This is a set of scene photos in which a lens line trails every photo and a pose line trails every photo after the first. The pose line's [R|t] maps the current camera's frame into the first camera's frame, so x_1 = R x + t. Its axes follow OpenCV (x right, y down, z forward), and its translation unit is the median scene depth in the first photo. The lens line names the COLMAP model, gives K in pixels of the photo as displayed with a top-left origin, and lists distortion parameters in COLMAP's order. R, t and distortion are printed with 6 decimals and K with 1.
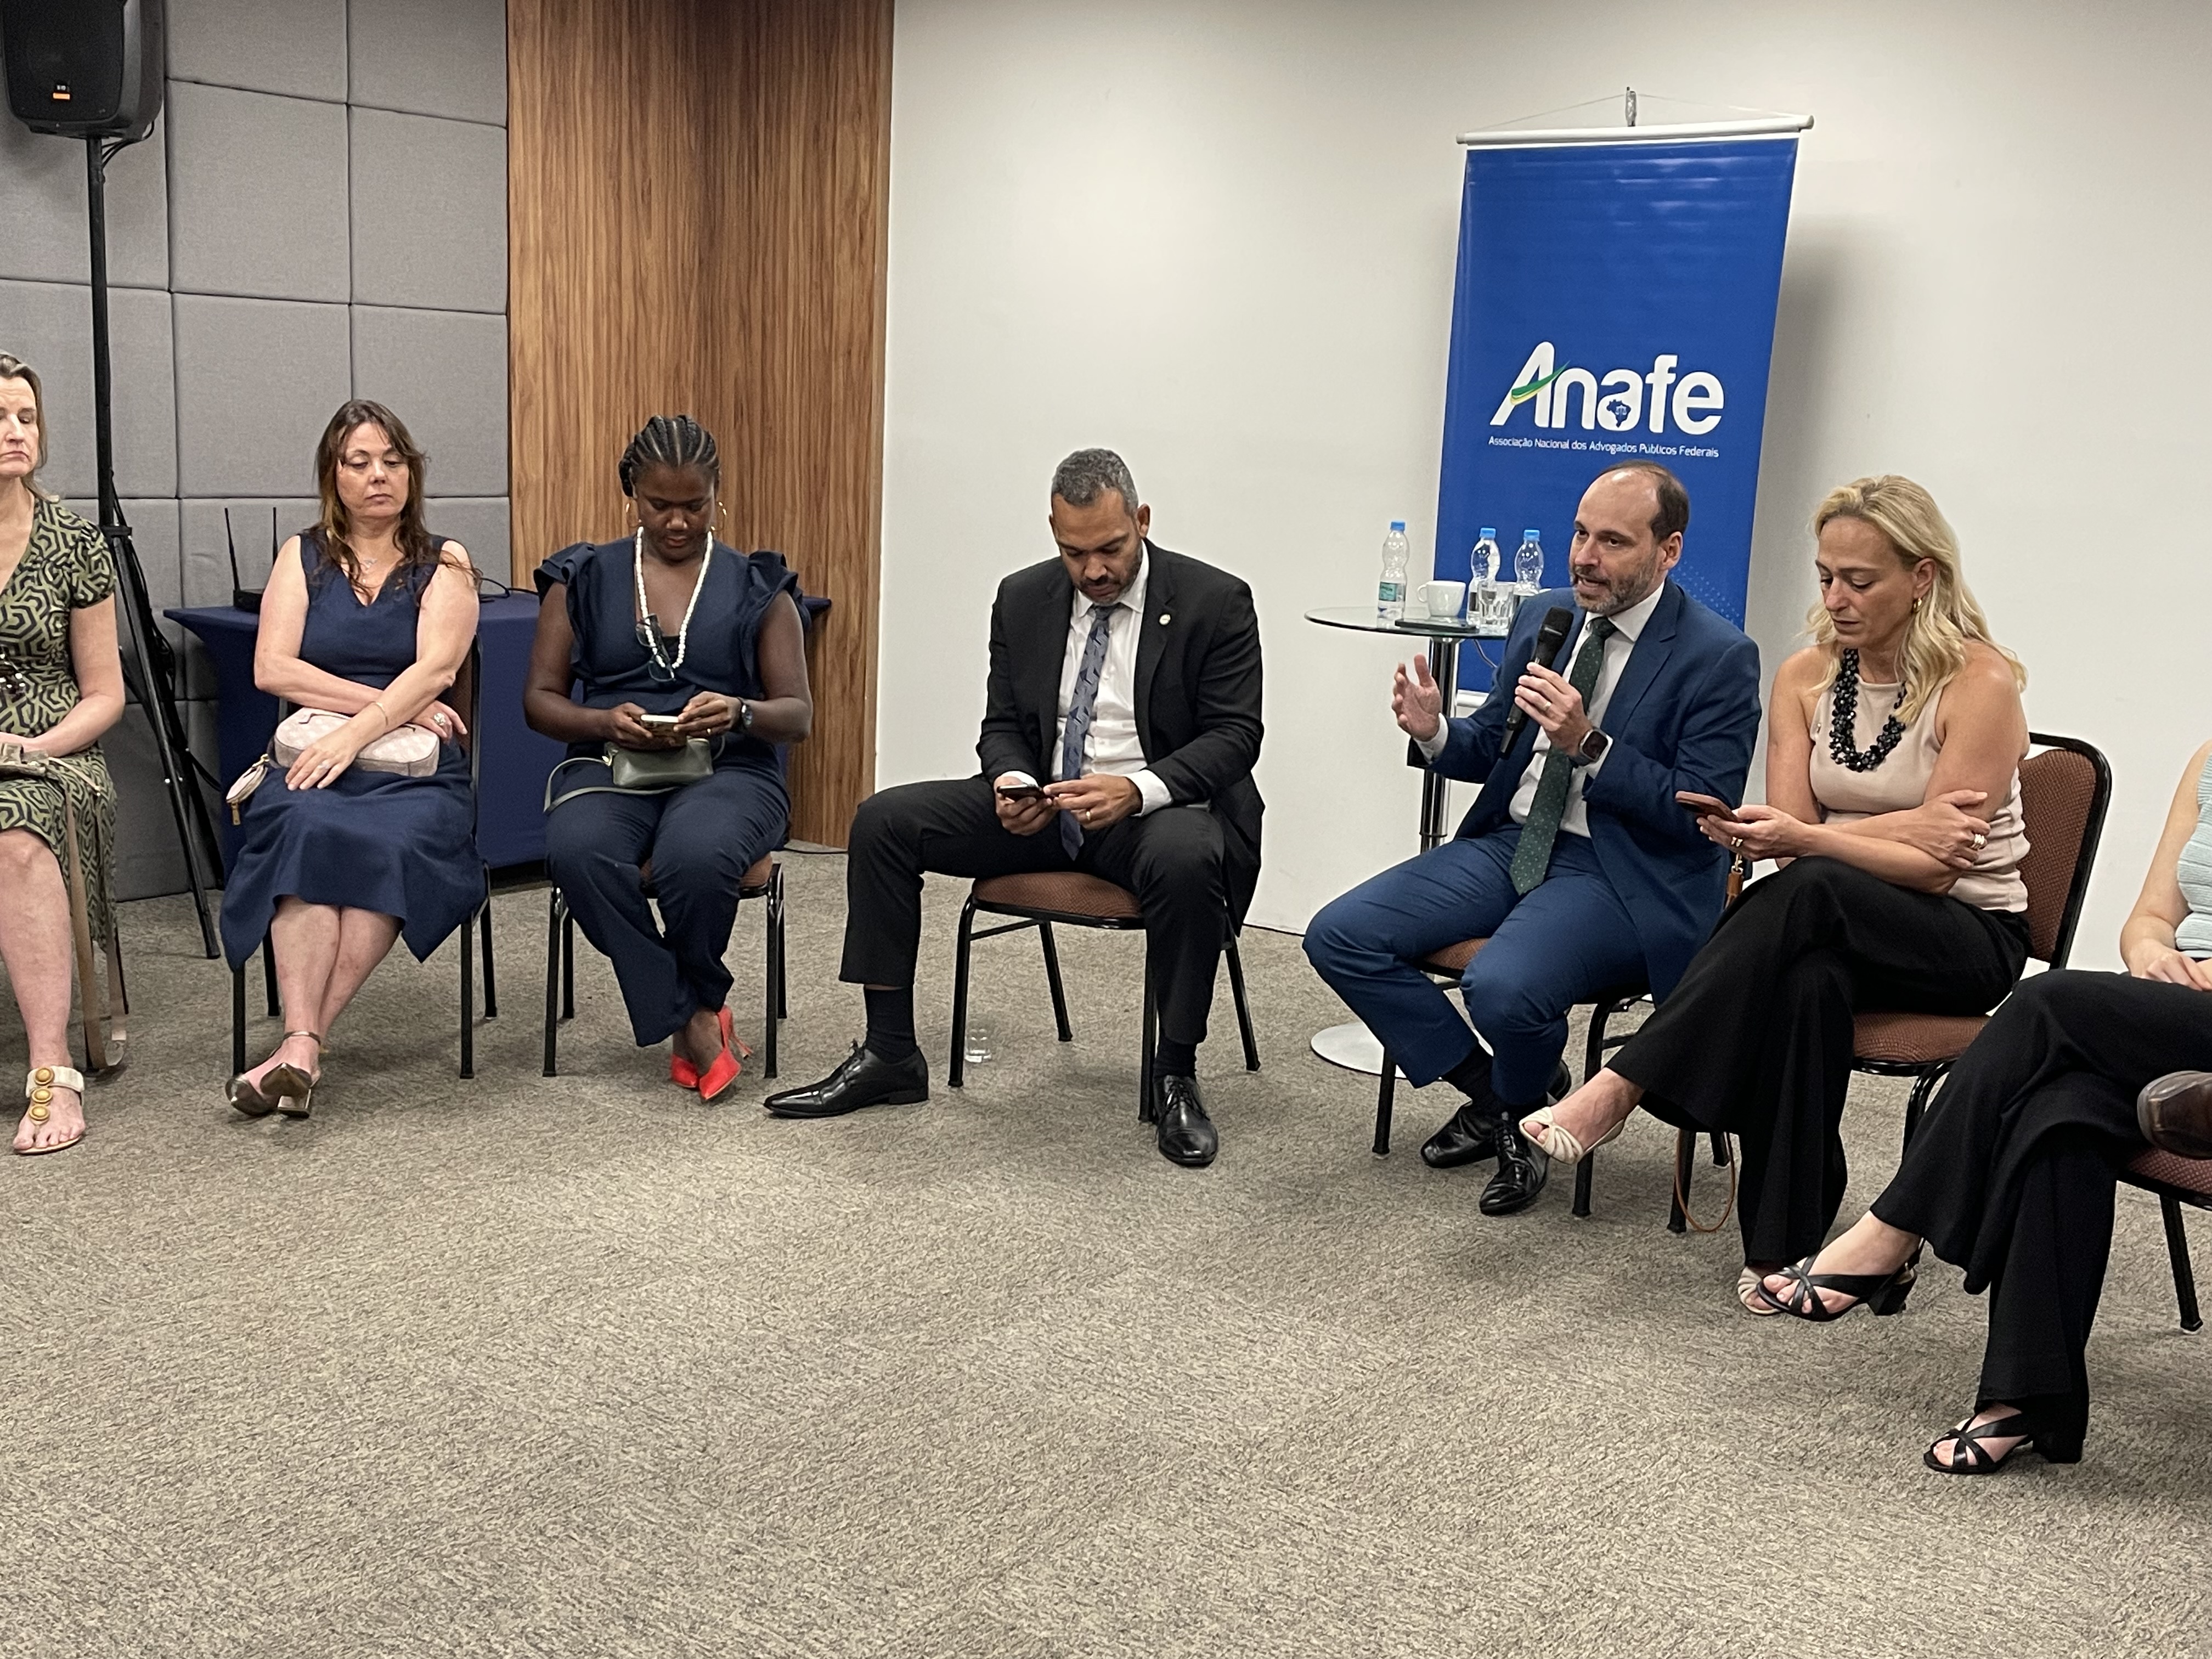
lens RADIAL K [[2498.4, 0, 1124.8], [0, 2498.4, 834.8], [0, 0, 1]] dist [0.057886, 0.000000]
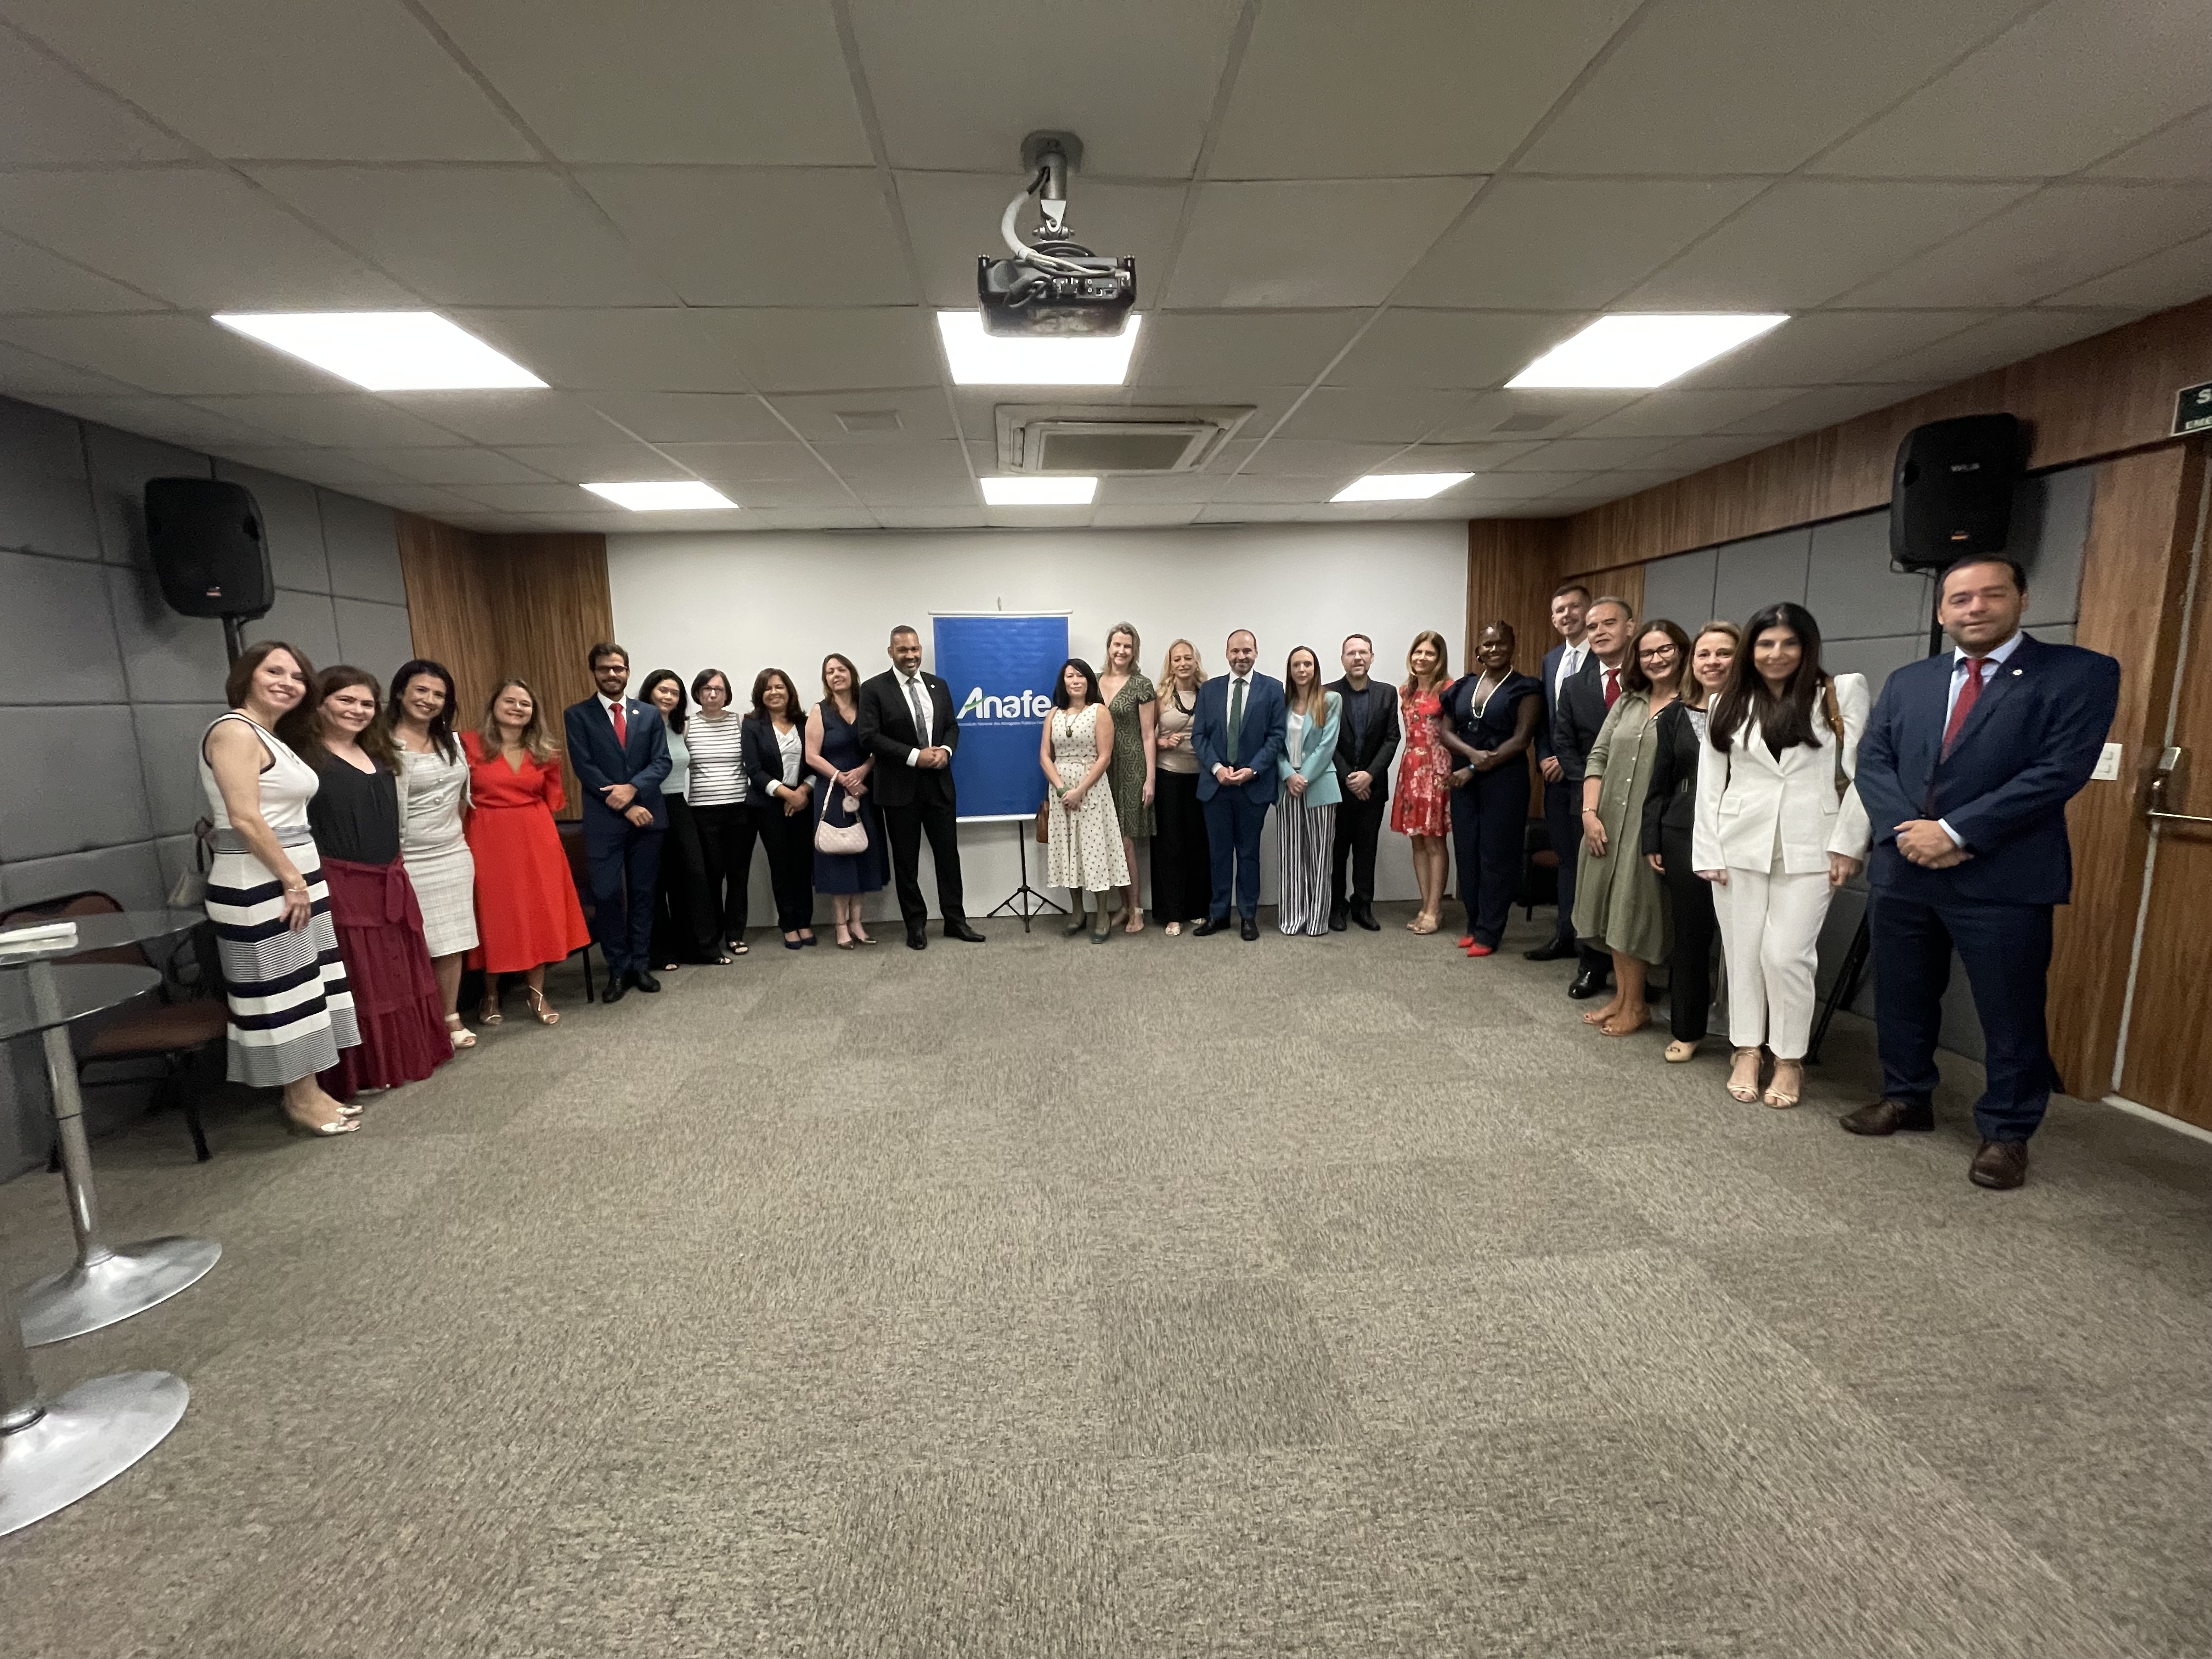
lens RADIAL K [[889.8, 0, 1101.1], [0, 889.8, 838.3], [0, 0, 1]] dist [-0.004410, 0.001876]
pose [[0.747643, -0.165252, 0.643212, -0.397280], [0.169223, 0.983980, 0.056103, -0.067821], [-0.642179, 0.066902, 0.763630, 0.186134]]
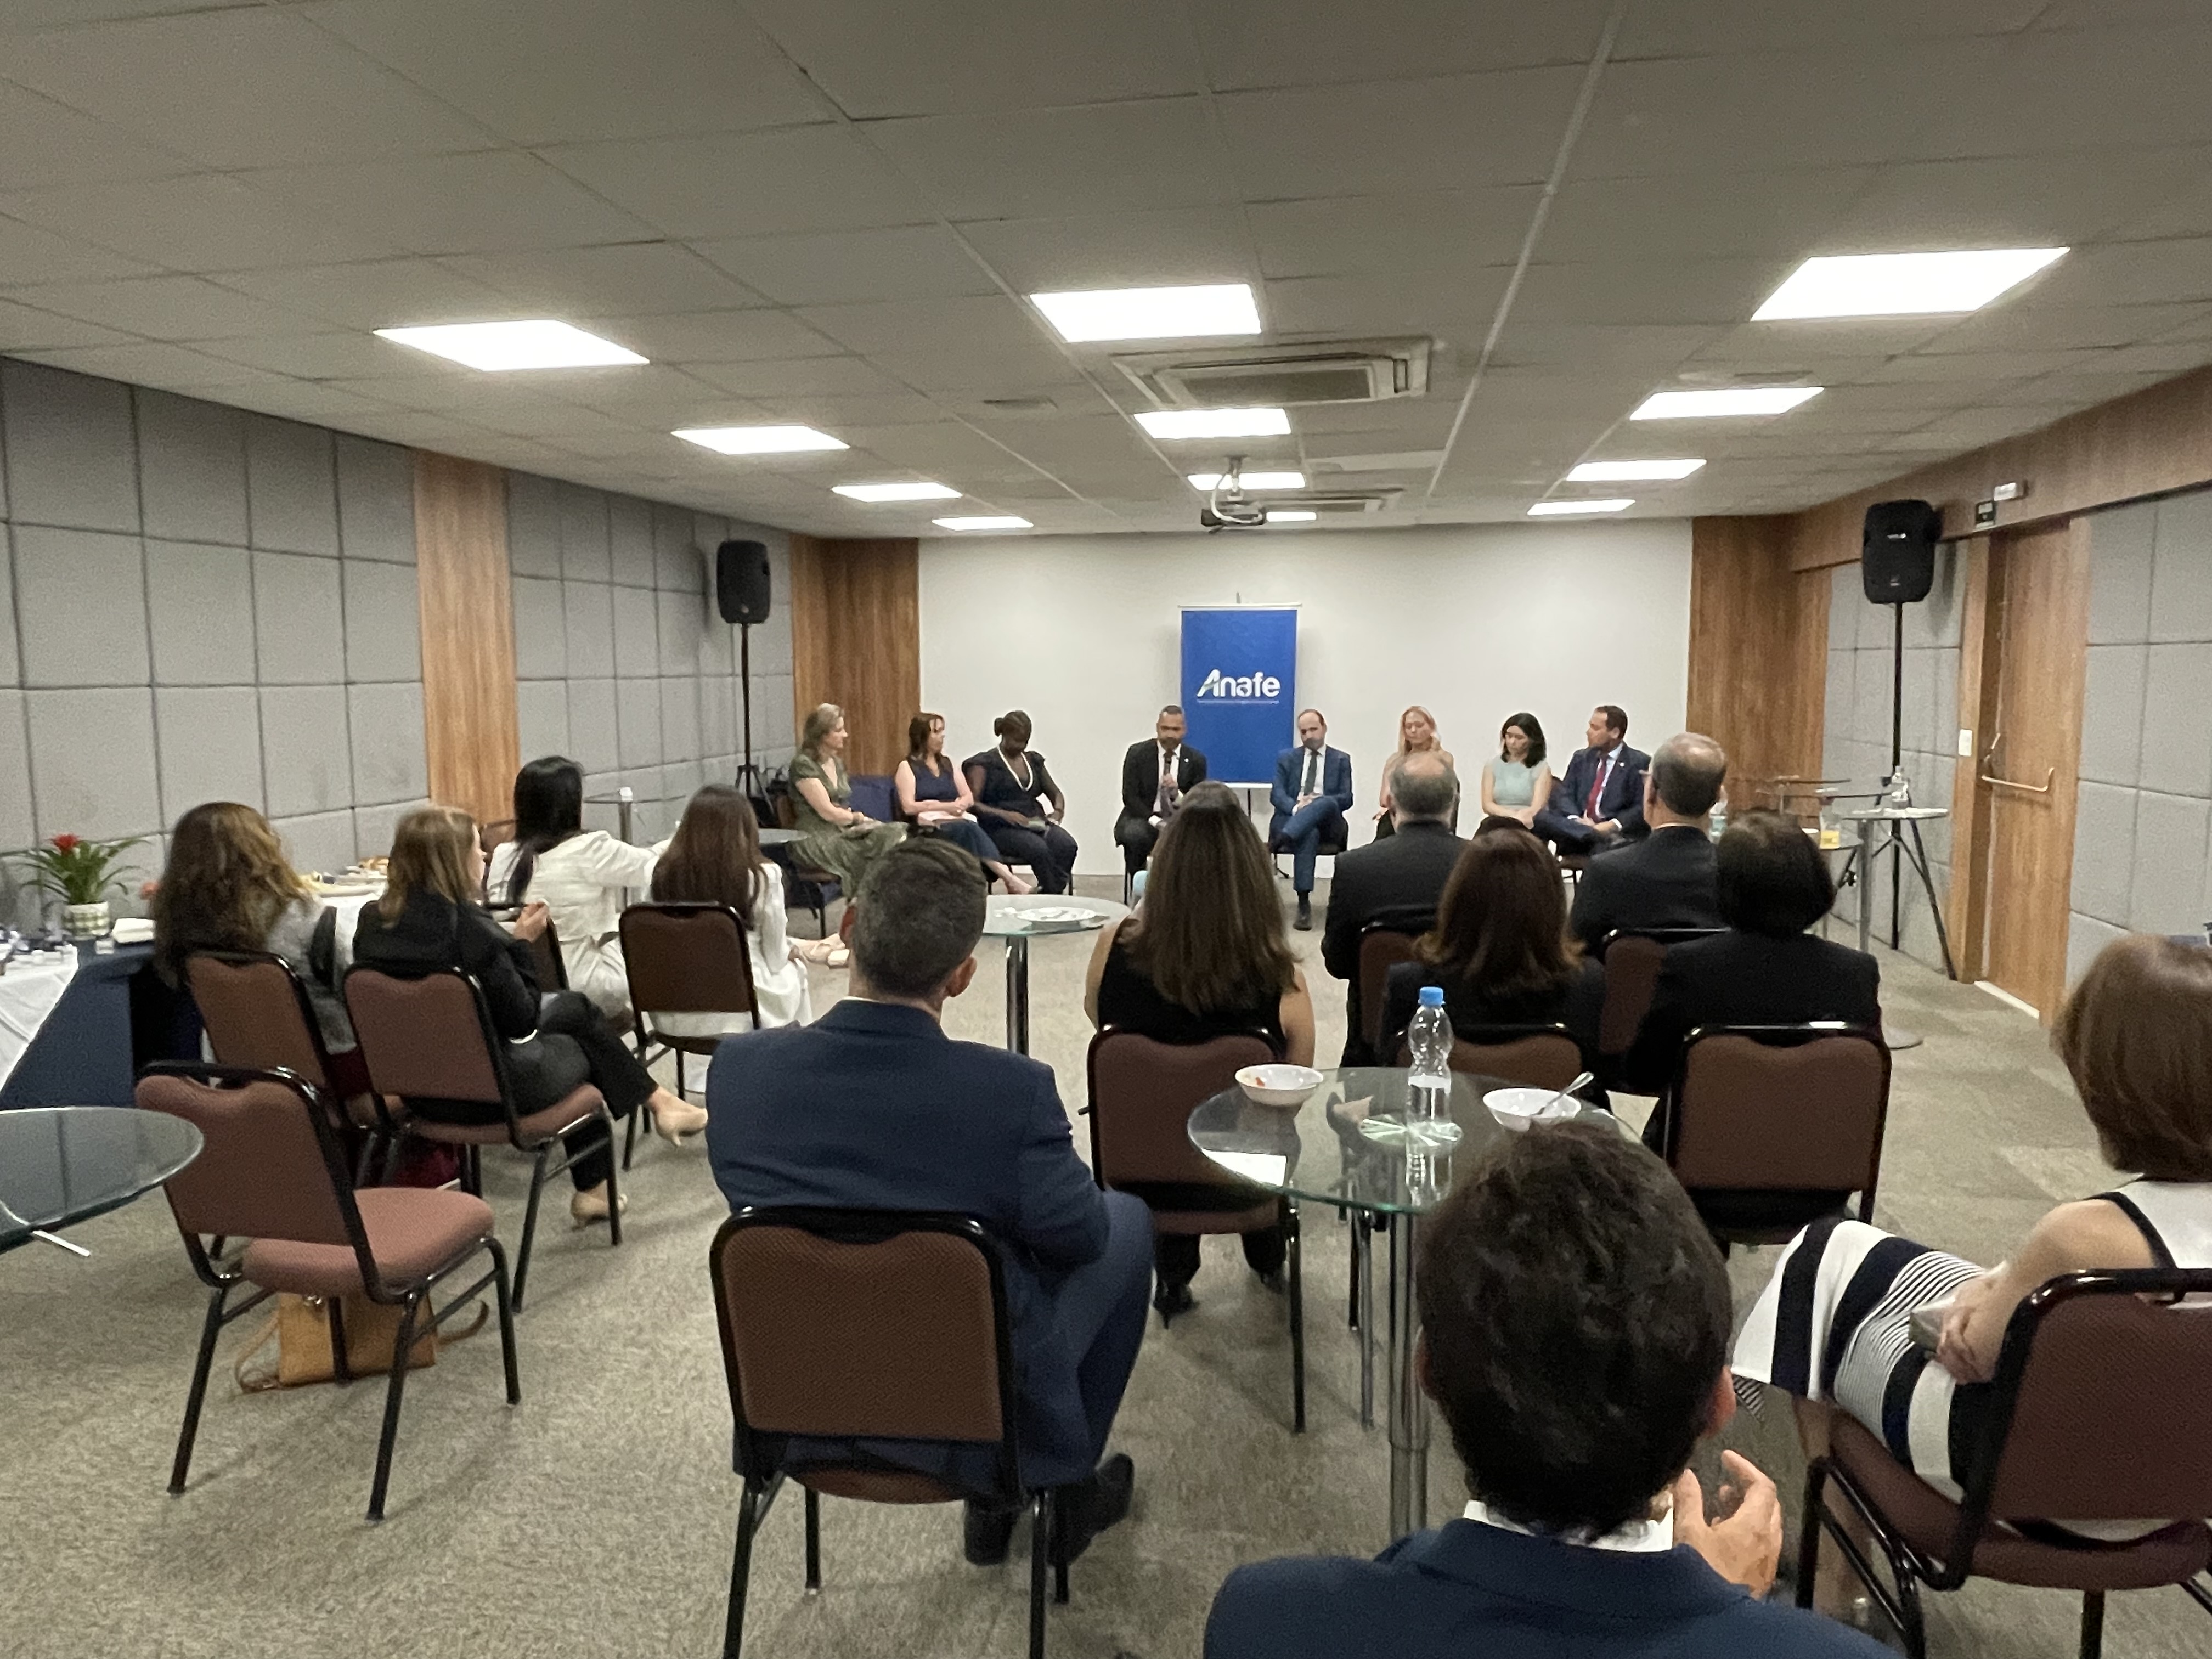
lens RADIAL K [[1500.2, 0, 1106.4], [0, 1500.2, 834.5], [0, 0, 1]] dist [0.007229, 0.001135]
pose [[0.880694, -0.102870, 0.462381, -0.877616], [0.125654, 0.991899, -0.018656, 0.028122], [-0.456716, 0.074531, 0.886485, -0.618394]]
